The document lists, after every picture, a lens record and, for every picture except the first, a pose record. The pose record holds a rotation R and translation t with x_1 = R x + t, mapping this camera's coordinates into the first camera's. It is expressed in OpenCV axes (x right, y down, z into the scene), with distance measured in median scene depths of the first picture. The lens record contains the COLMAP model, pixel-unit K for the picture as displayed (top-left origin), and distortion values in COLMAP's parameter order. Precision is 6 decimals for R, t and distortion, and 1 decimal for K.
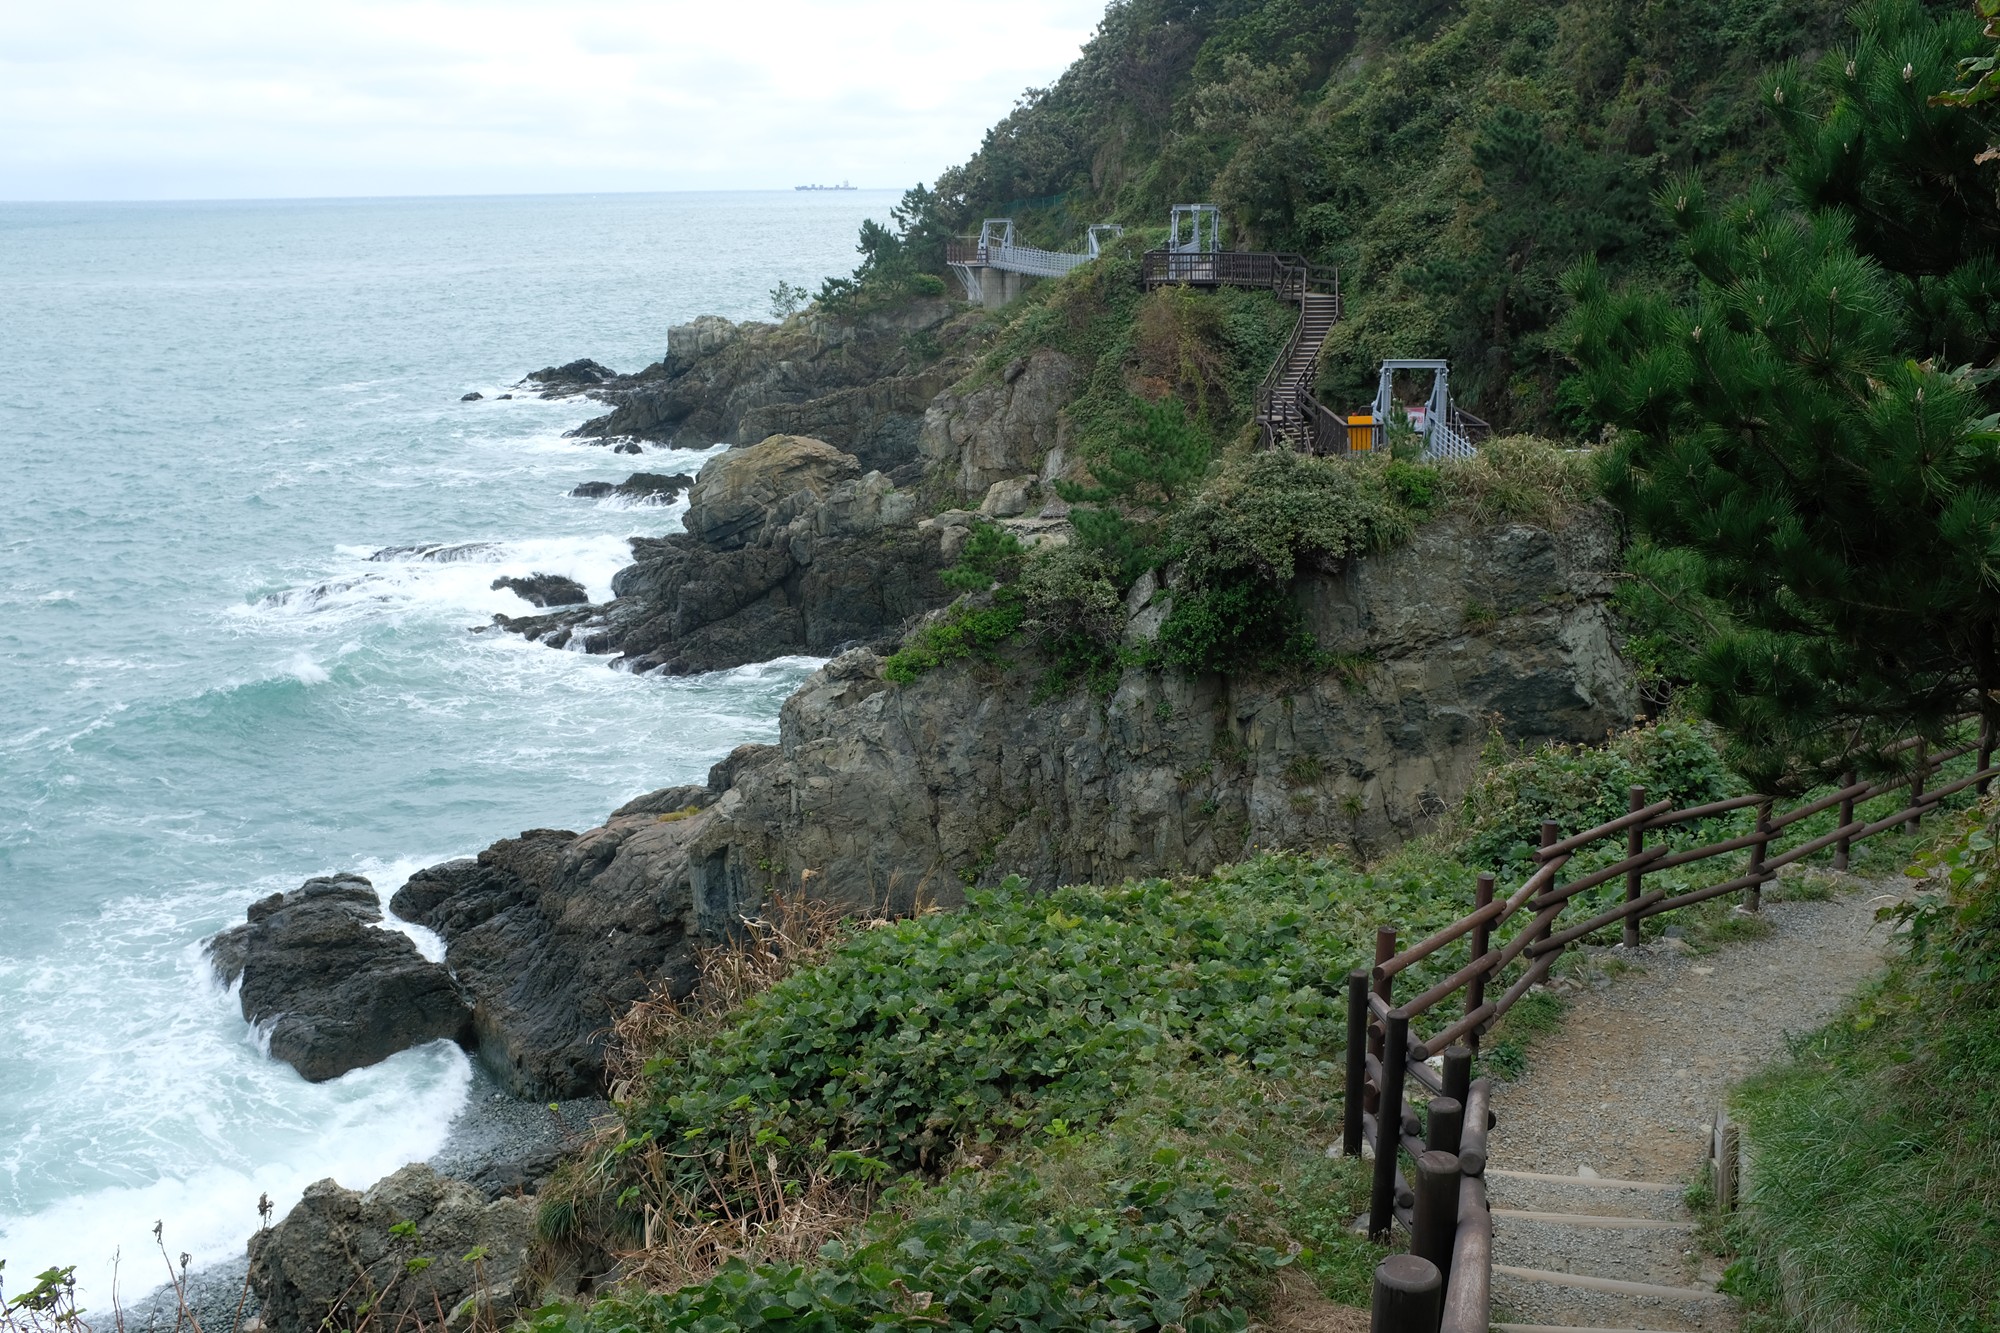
lens RADIAL K [[2120.3, 0, 1000.0], [0, 2120.3, 666.5], [0, 0, 1]] dist [-0.116312, 0.250718]
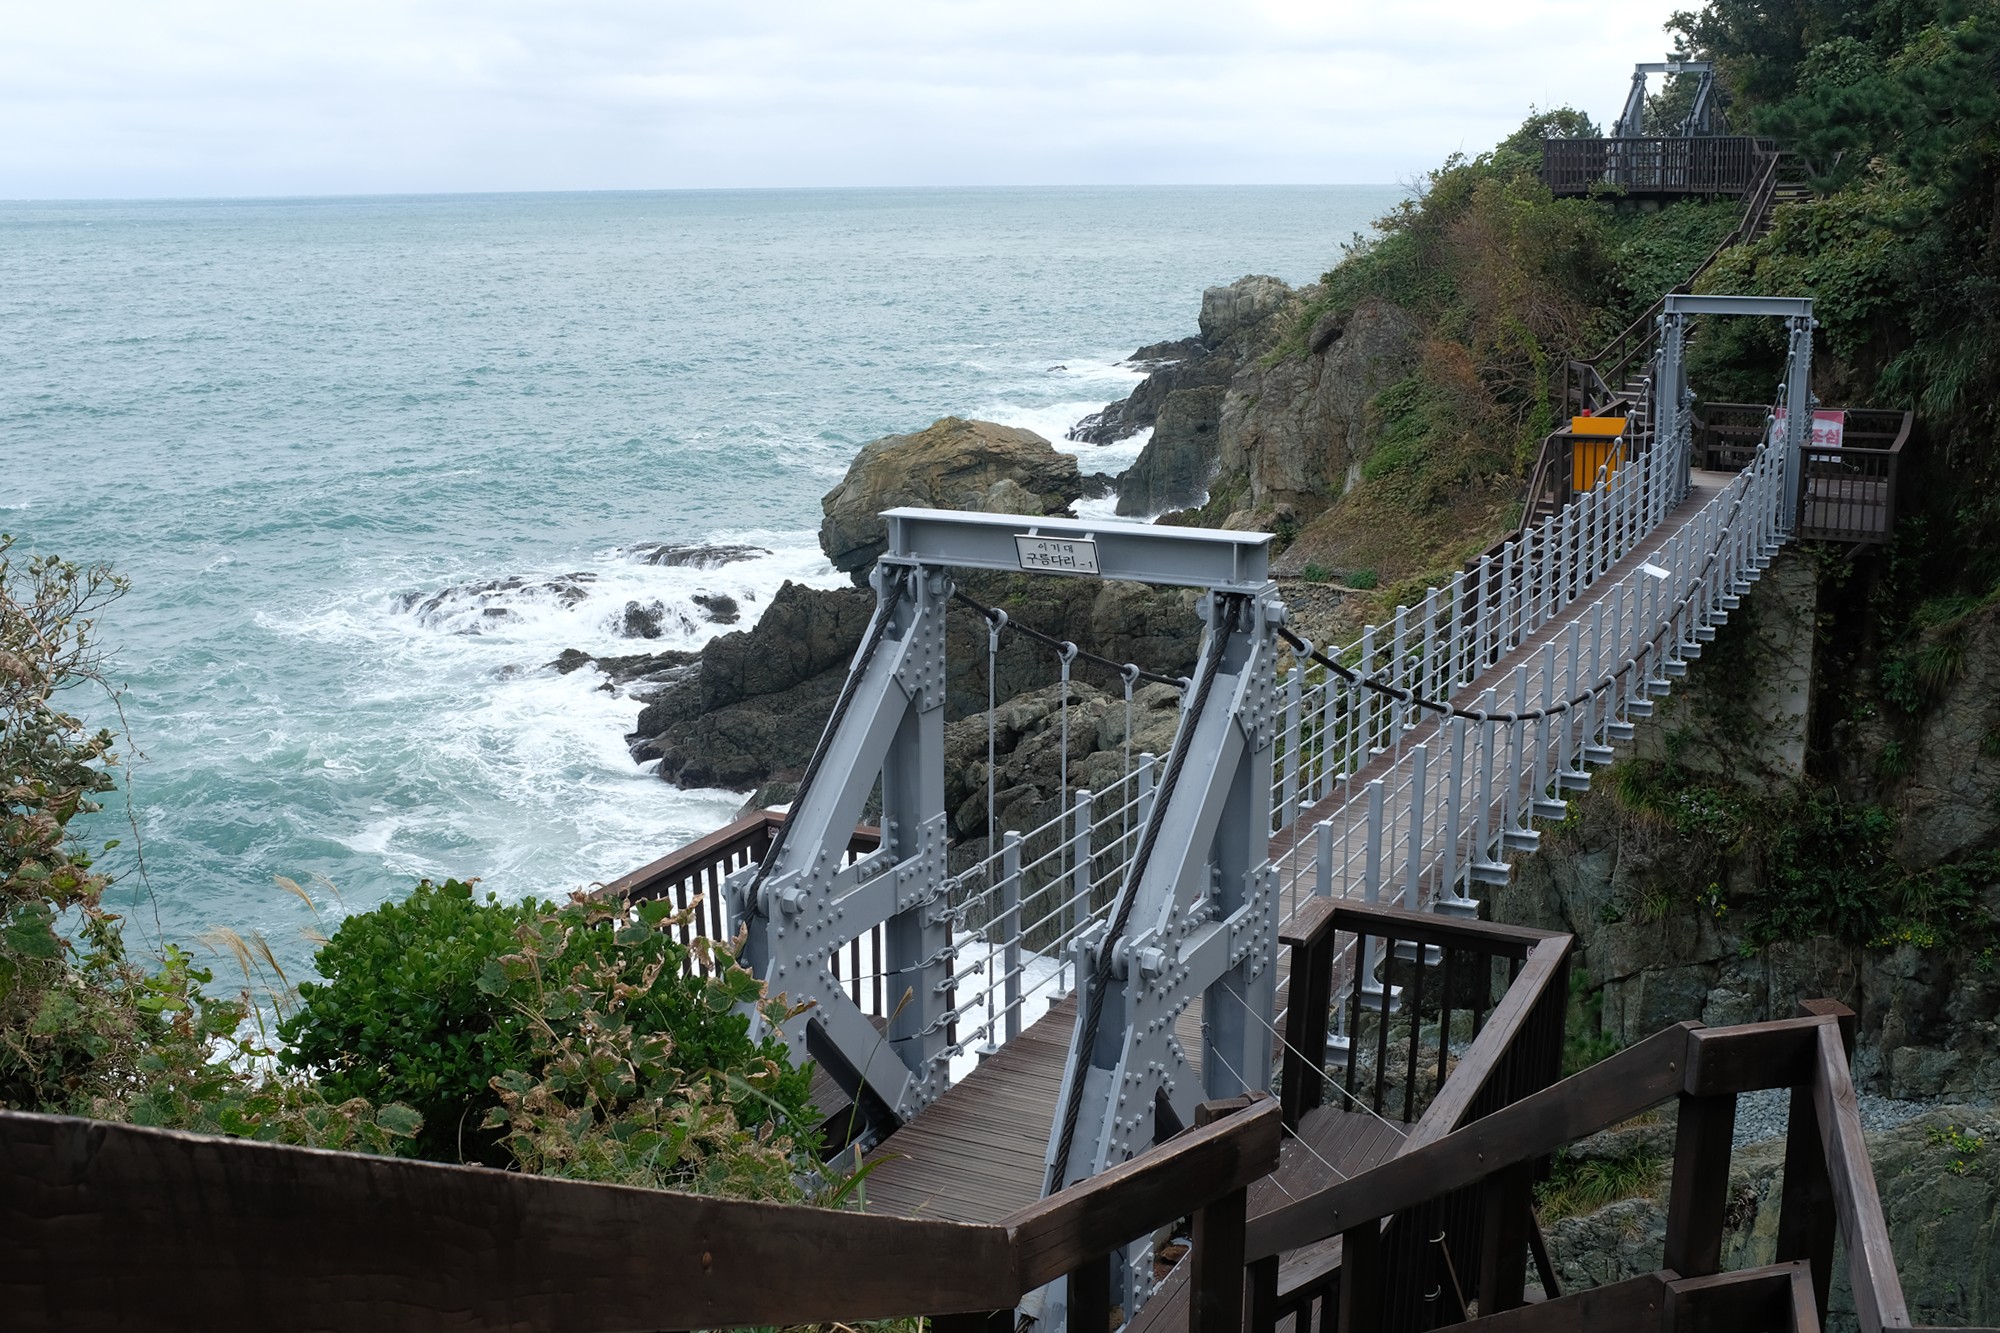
lens RADIAL K [[2120.3, 0, 1000.0], [0, 2120.3, 666.5], [0, 0, 1]] dist [-0.116312, 0.250718]
pose [[0.901917, 0.096180, -0.421063, 0.188941], [-0.096133, 0.995139, 0.021393, -0.047395], [0.421074, 0.021184, 0.906779, 0.406576]]
